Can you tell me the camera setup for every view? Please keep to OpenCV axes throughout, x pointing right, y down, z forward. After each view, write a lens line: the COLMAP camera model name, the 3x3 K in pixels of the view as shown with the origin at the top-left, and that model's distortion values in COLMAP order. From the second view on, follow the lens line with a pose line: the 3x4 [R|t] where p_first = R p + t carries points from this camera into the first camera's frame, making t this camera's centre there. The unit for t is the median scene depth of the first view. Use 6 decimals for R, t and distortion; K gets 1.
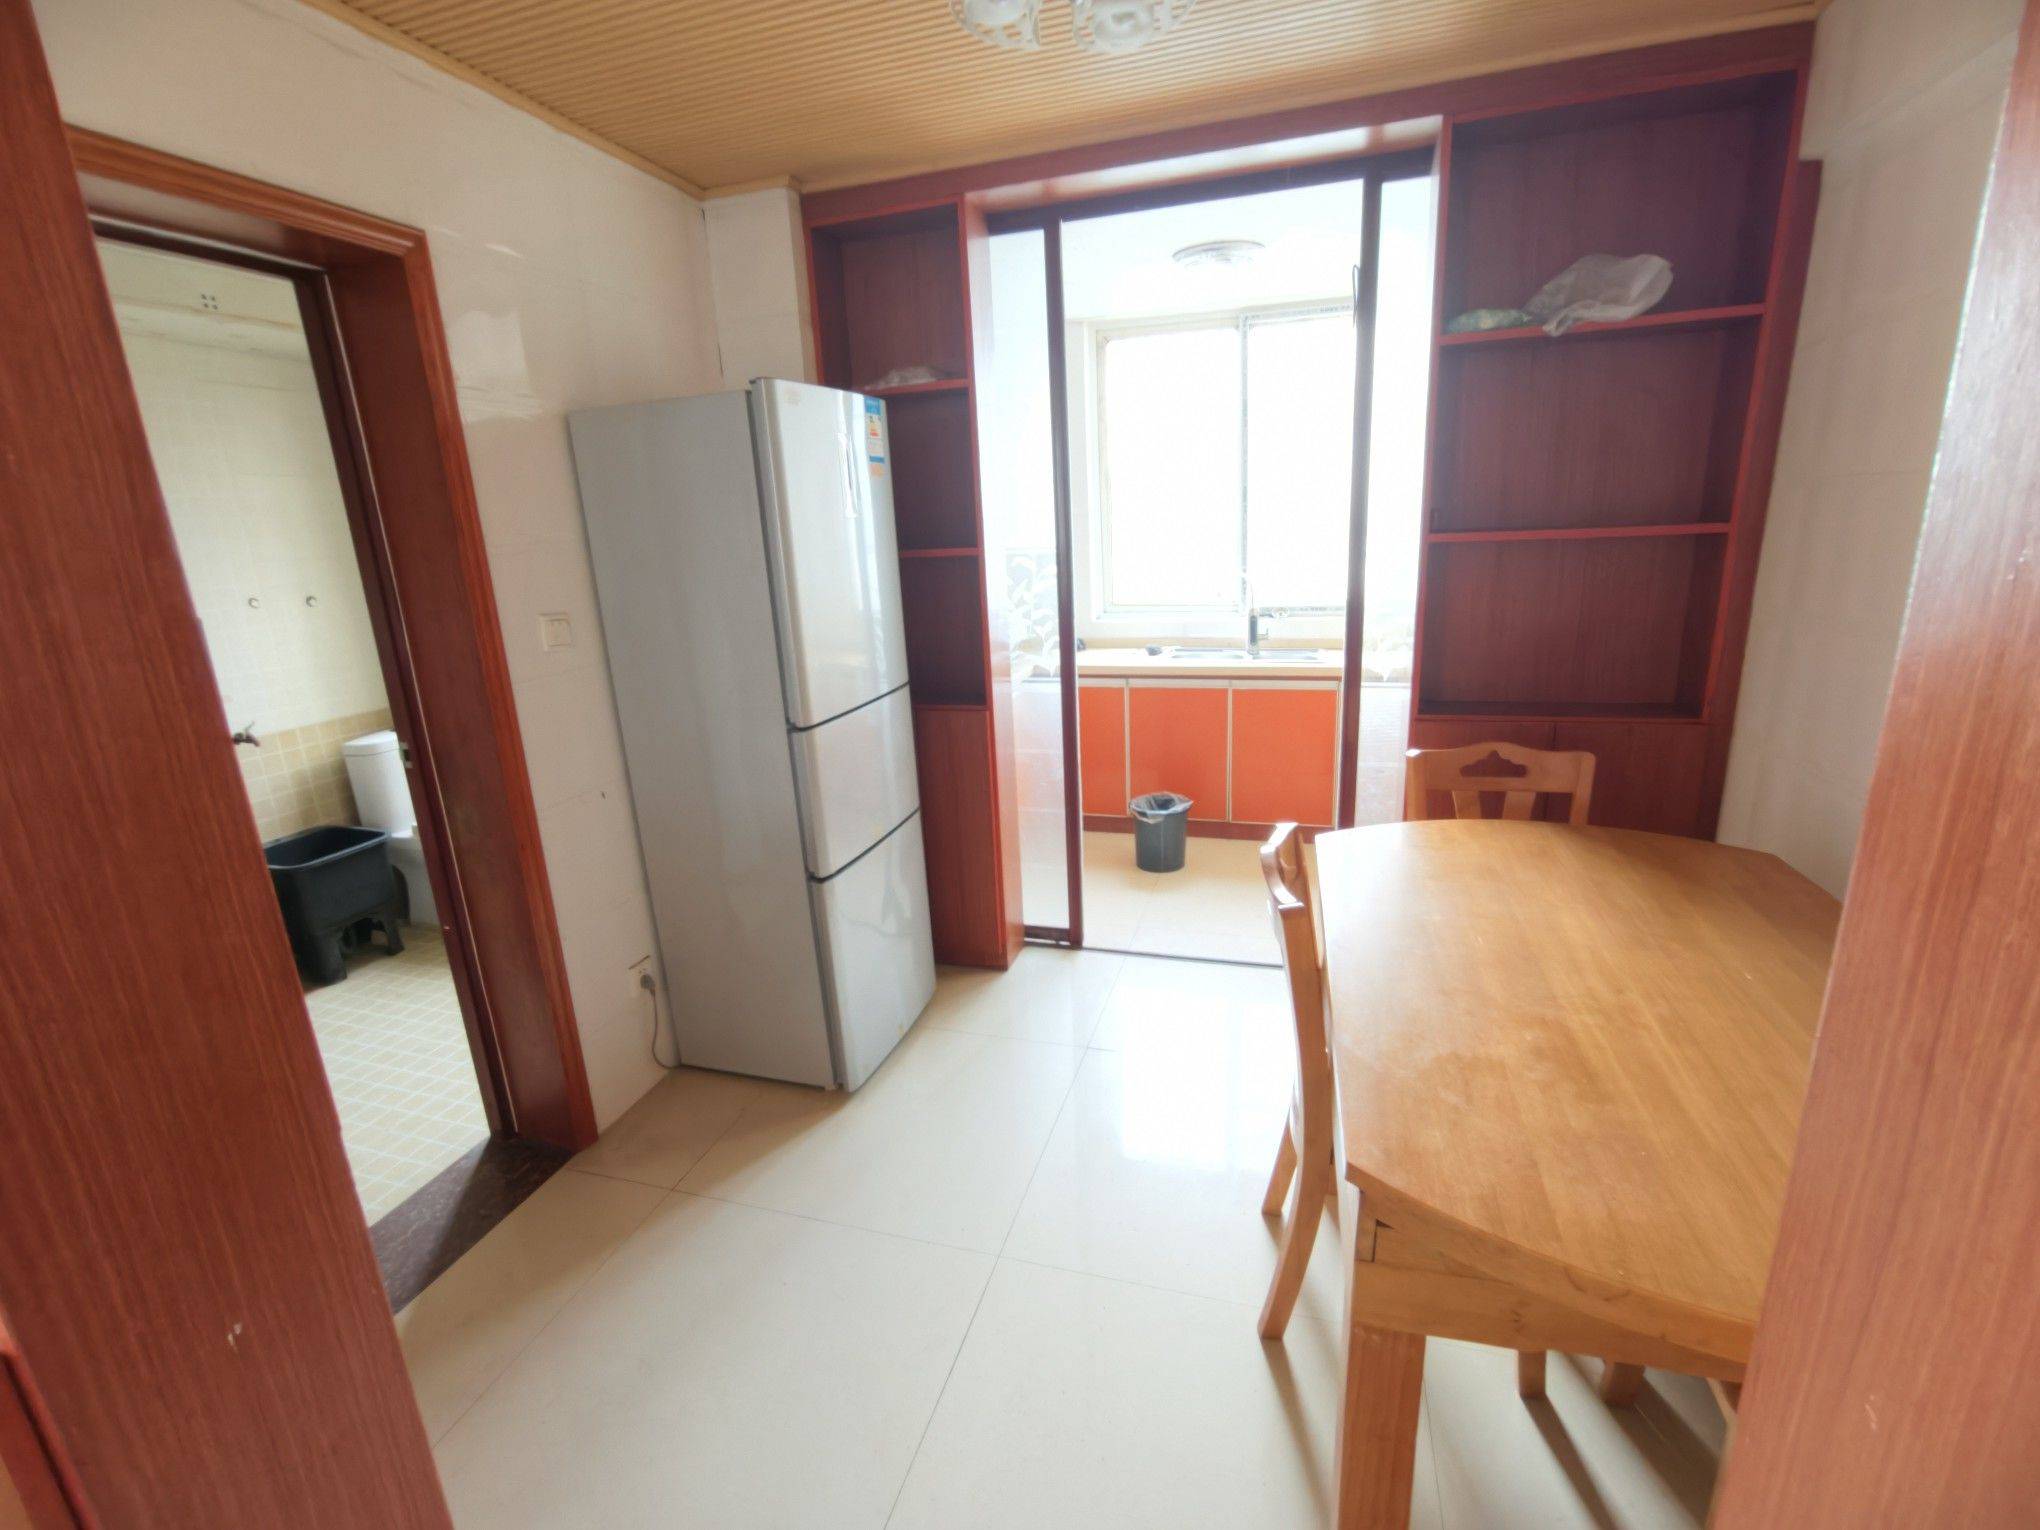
lens RADIAL K [[952.0, 0, 1020.1], [0, 952.0, 784.5], [0, 0, 1]] dist [-0.000834, -0.000051]
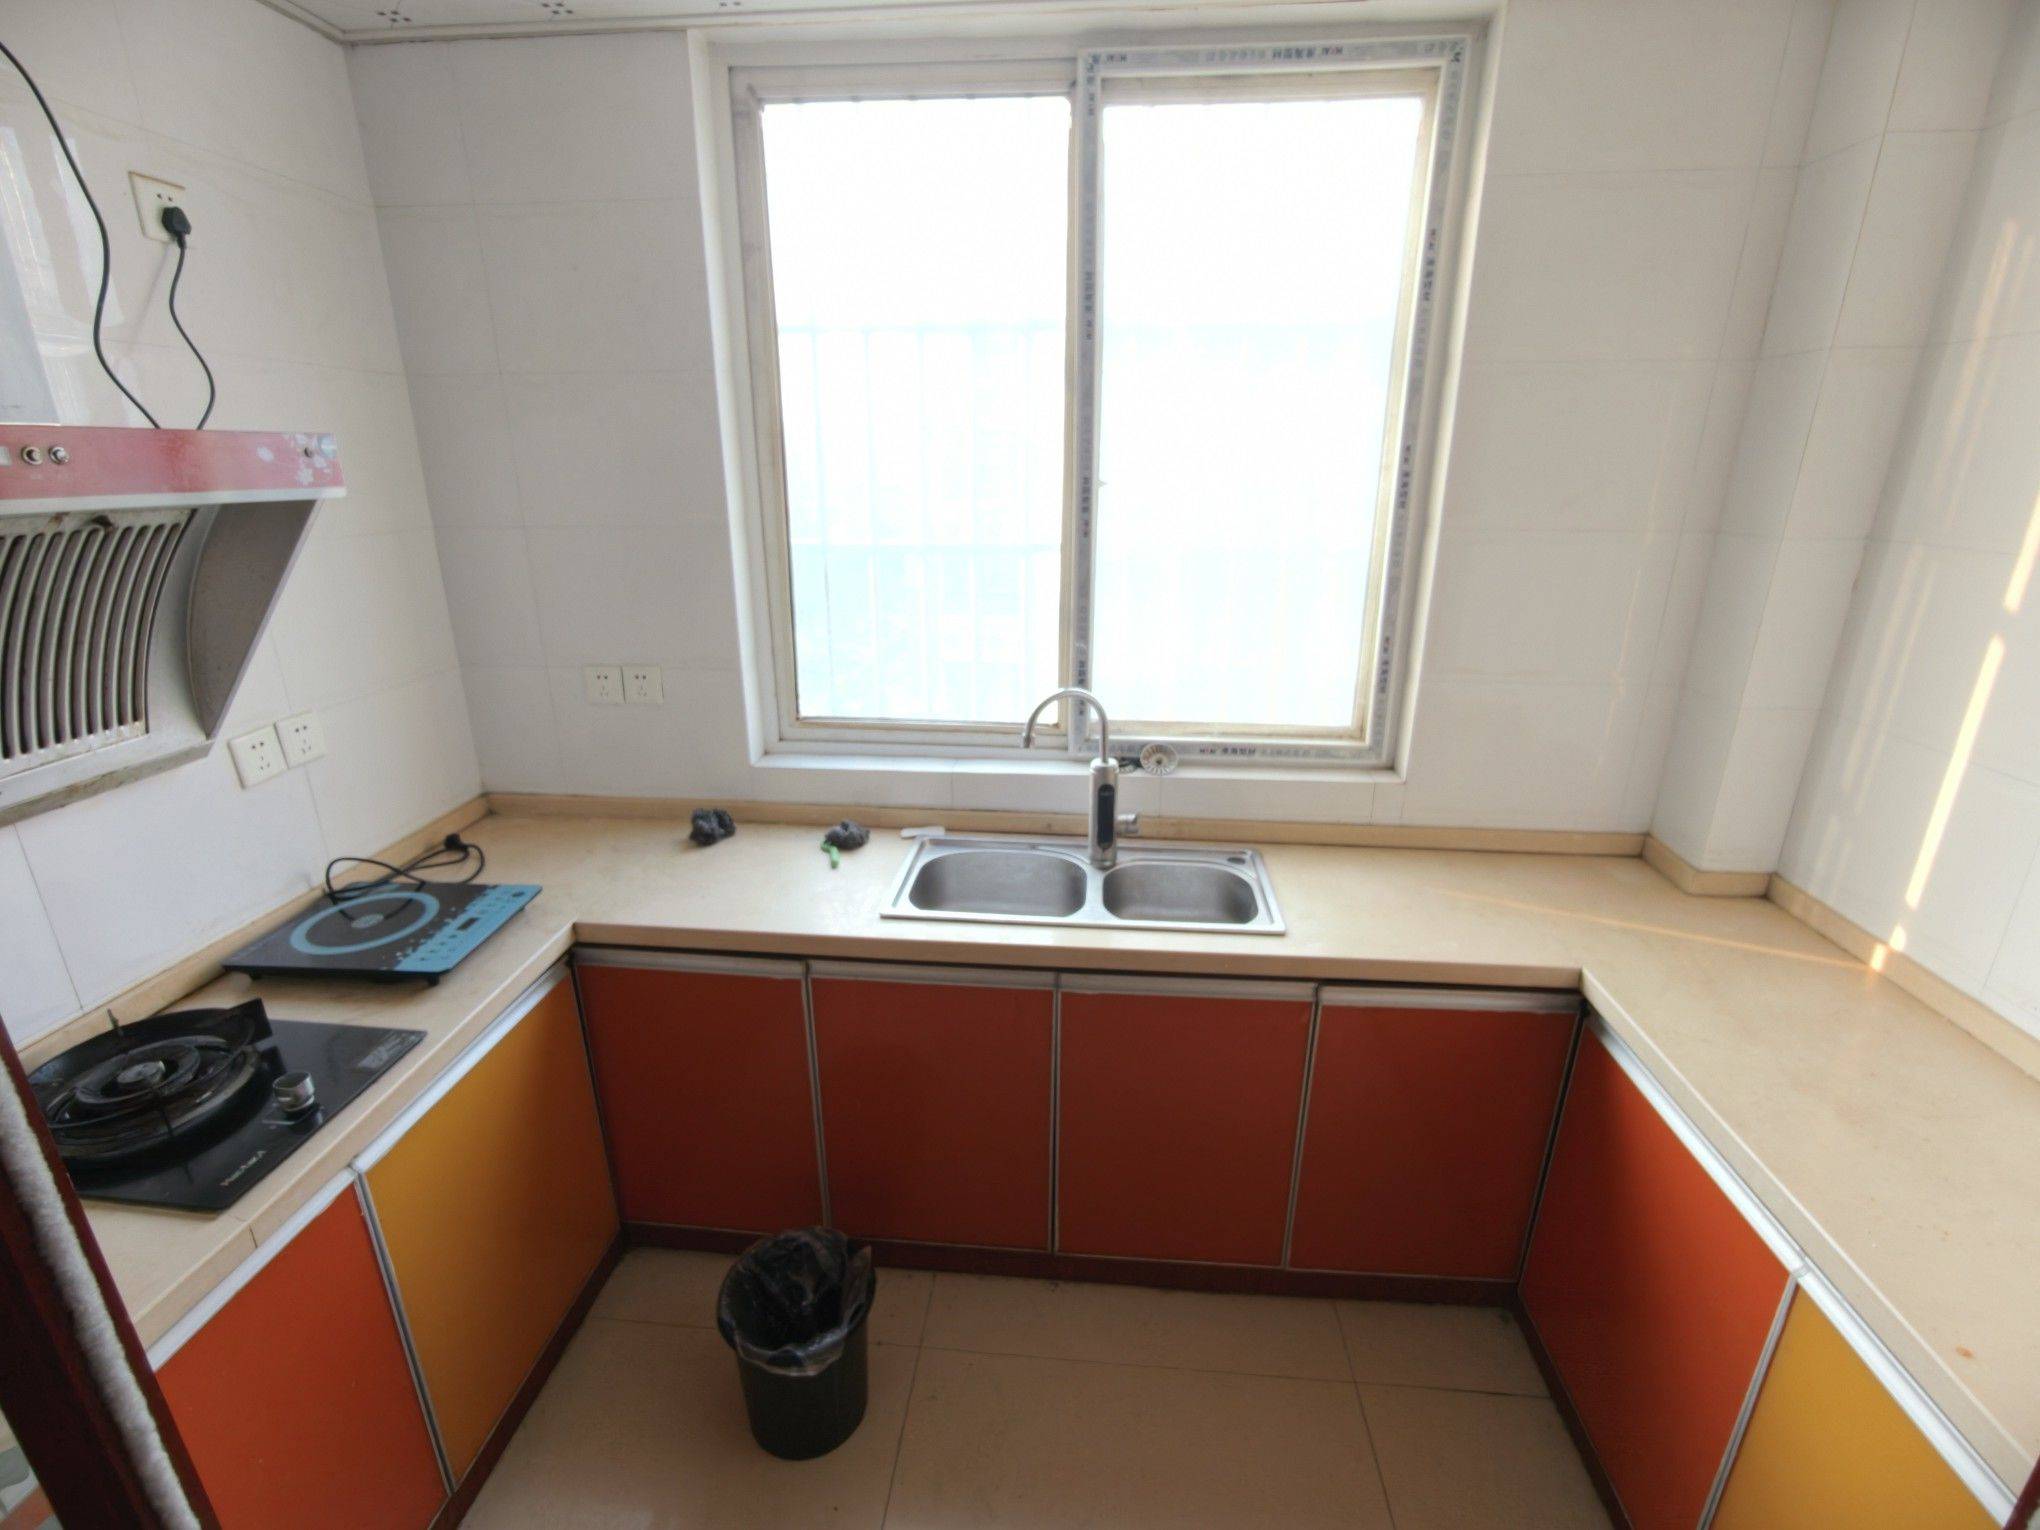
lens RADIAL K [[952.0, 0, 1020.1], [0, 952.0, 784.5], [0, 0, 1]] dist [-0.000834, -0.000051]
pose [[0.980177, -0.013298, 0.197679, 0.075491], [0.003479, 0.998747, 0.049933, -0.124950], [-0.198095, -0.048255, 0.978994, 0.365752]]
